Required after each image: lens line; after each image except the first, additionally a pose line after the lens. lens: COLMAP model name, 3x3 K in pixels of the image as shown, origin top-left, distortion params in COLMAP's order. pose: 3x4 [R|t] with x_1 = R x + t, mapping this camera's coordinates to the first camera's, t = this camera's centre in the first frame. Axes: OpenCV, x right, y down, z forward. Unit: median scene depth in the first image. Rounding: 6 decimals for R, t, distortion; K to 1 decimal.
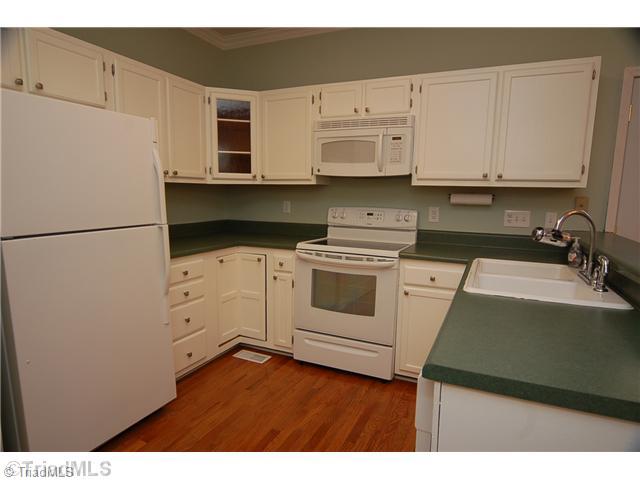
lens RADIAL K [[377.1, 0, 322.2], [0, 377.1, 244.0], [0, 0, 1]] dist [-0.005638, -0.000510]
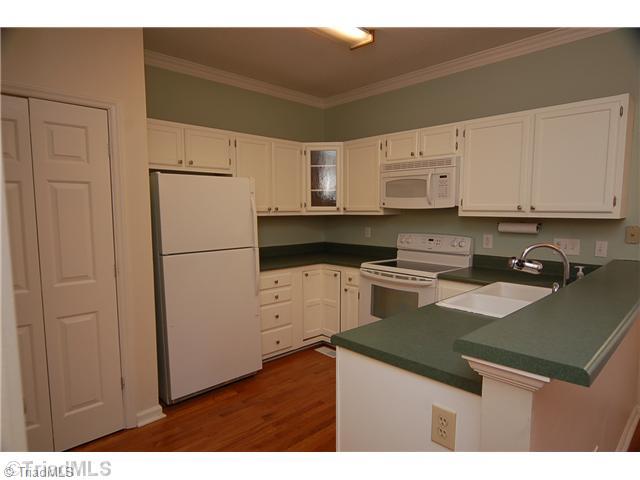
lens RADIAL K [[377.1, 0, 322.2], [0, 377.1, 244.0], [0, 0, 1]] dist [-0.005638, -0.000510]
pose [[0.928947, 0.016137, -0.369860, 0.273423], [-0.033616, 0.998599, -0.040861, -0.009742], [0.368683, 0.050391, 0.928188, -0.207778]]
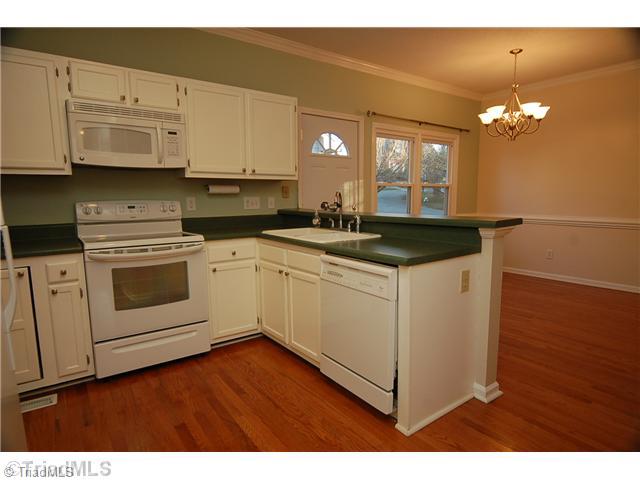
lens RADIAL K [[377.1, 0, 322.2], [0, 377.1, 244.0], [0, 0, 1]] dist [-0.005638, -0.000510]
pose [[0.486255, -0.135981, 0.863172, -0.538896], [0.133624, 0.987771, 0.080335, 0.002176], [-0.863540, 0.076277, 0.498479, 0.117604]]
